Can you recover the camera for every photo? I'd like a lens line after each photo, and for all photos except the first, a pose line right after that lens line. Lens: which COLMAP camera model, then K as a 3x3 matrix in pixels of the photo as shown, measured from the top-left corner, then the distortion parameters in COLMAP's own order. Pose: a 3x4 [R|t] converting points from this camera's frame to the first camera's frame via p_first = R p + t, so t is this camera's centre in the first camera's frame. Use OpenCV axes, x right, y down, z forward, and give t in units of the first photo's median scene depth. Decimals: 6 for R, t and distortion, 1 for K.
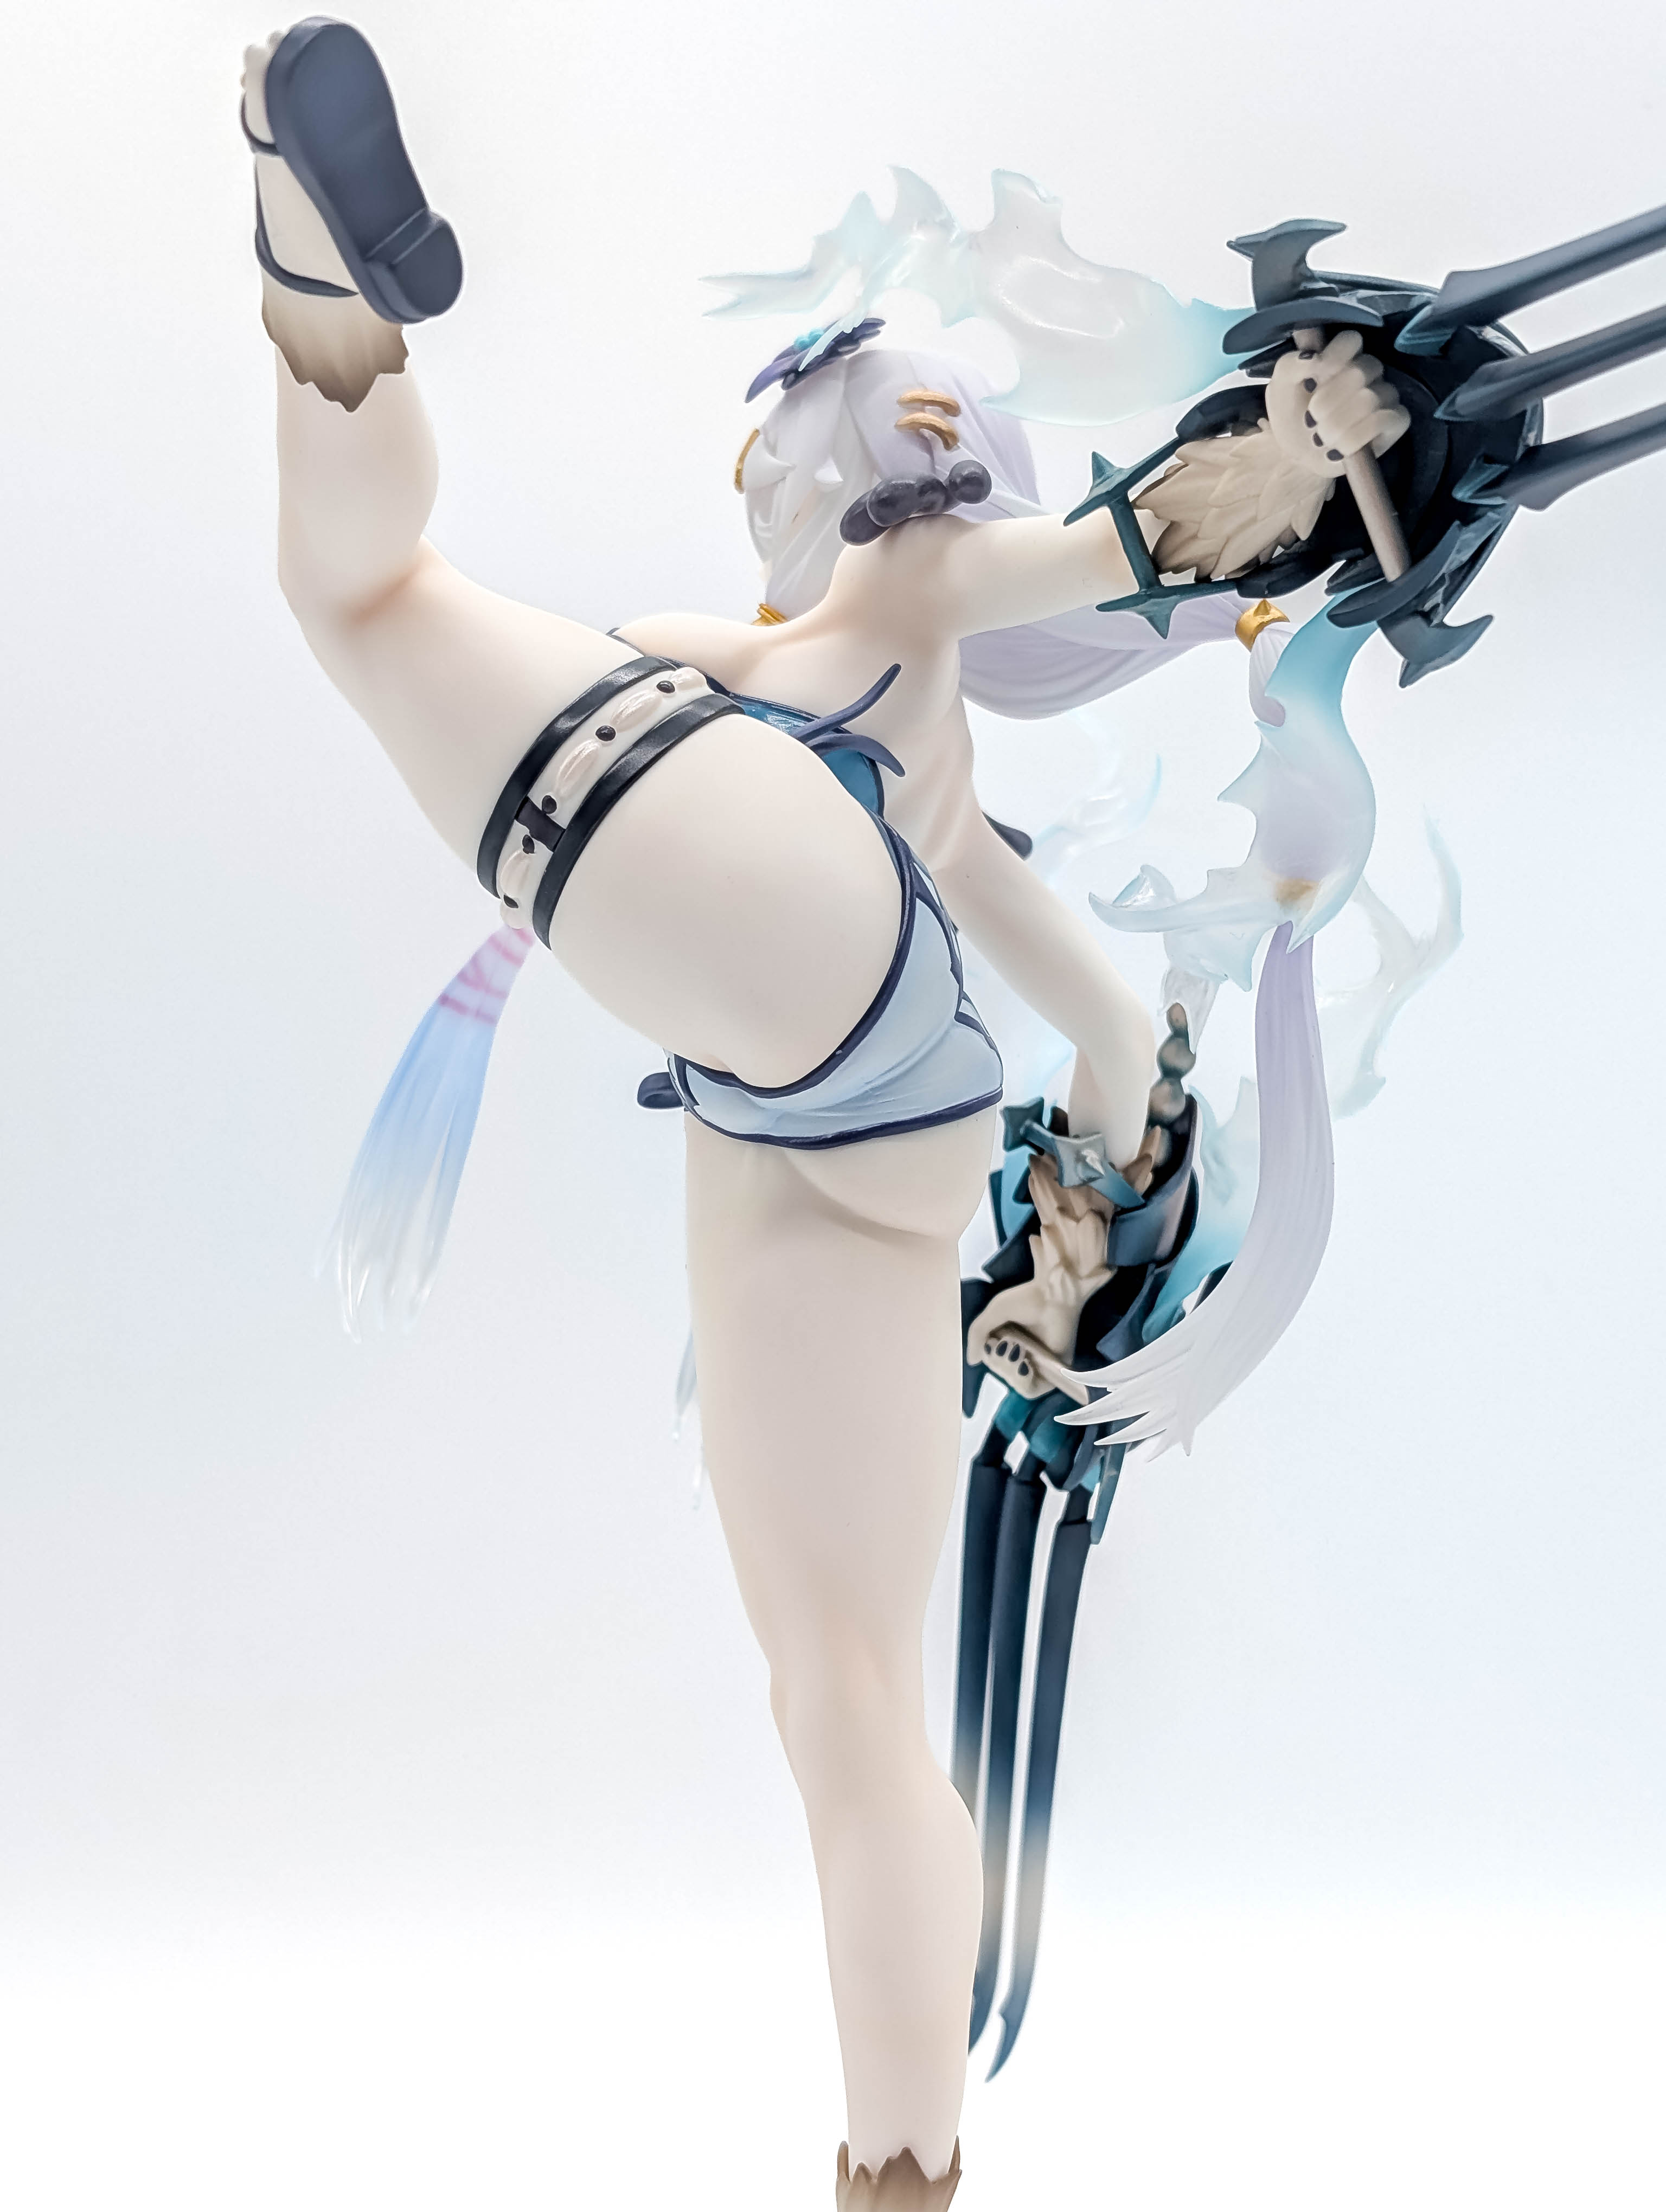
lens RADIAL K [[3630.5, 0, 828.3], [0, 3630.5, 1115.0], [0, 0, 1]] dist [0.089832, 0.000000]
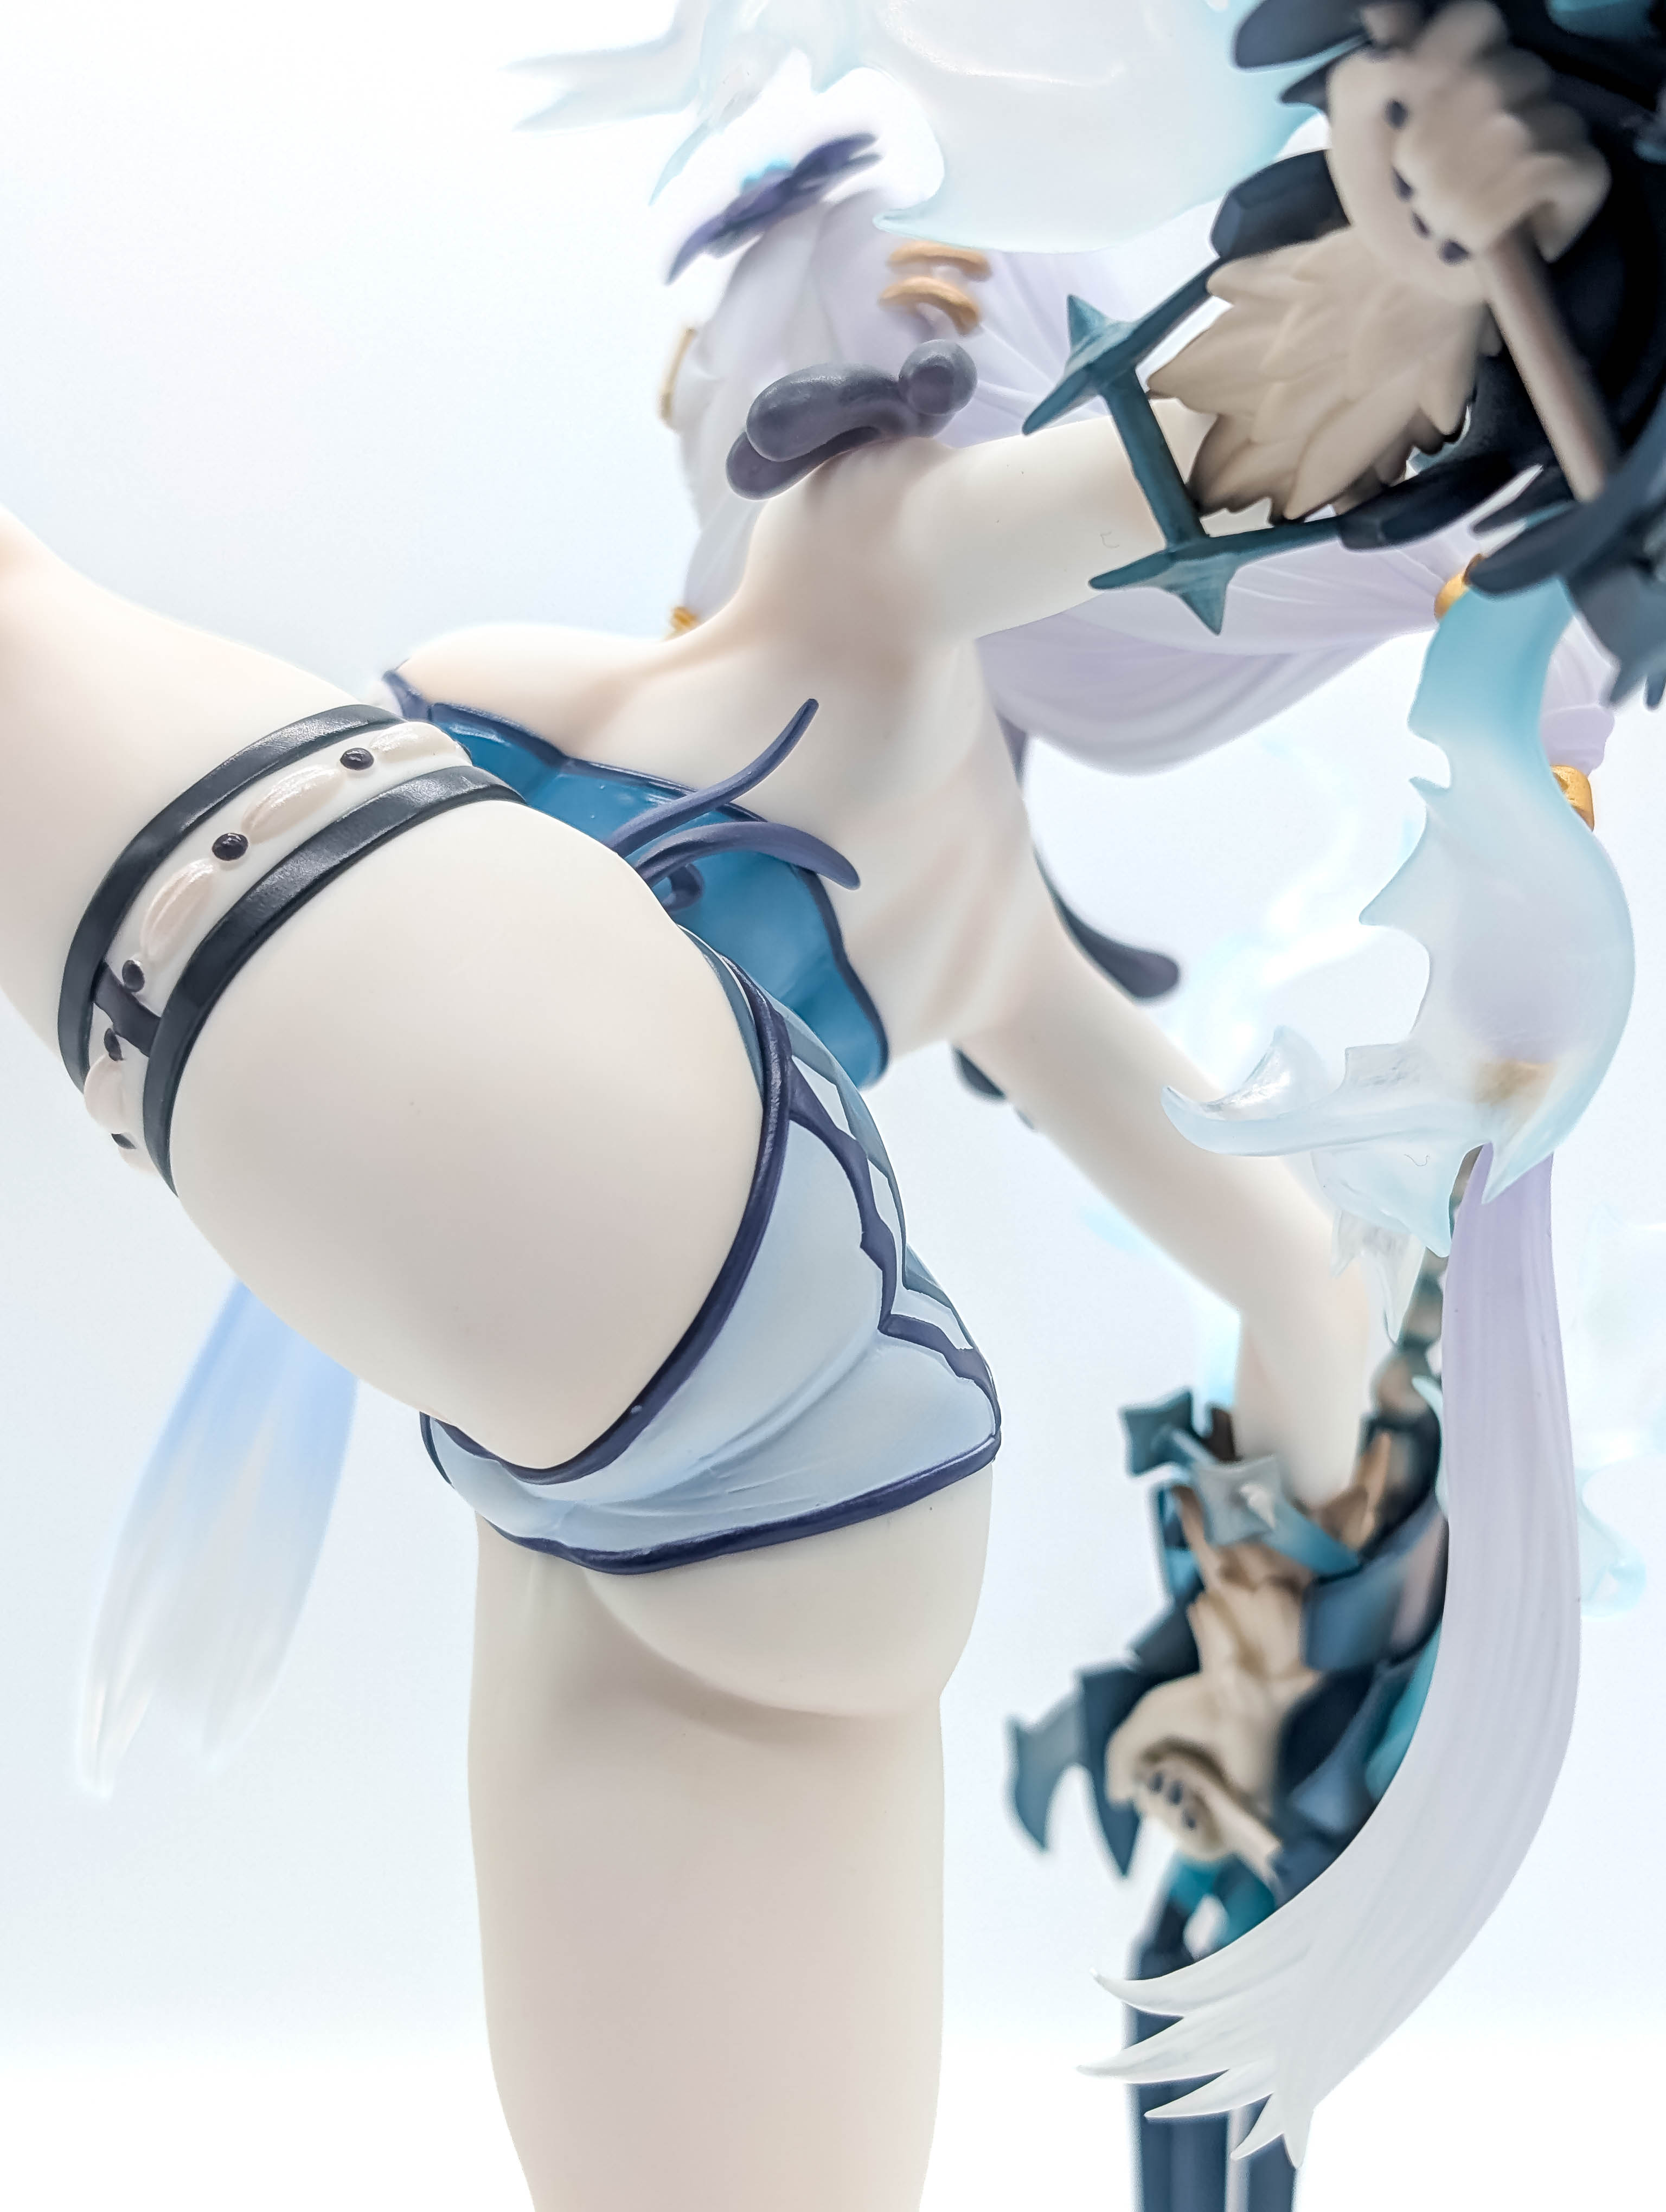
lens RADIAL K [[3630.5, 0, 830.7], [0, 3630.5, 1066.4], [0, 0, 1]] dist [0.089832, 0.000000]
pose [[0.983279, -0.024323, -0.180476, 0.128884], [0.021343, 0.999602, -0.018435, -0.056933], [0.180853, 0.014275, 0.983407, 0.449721]]
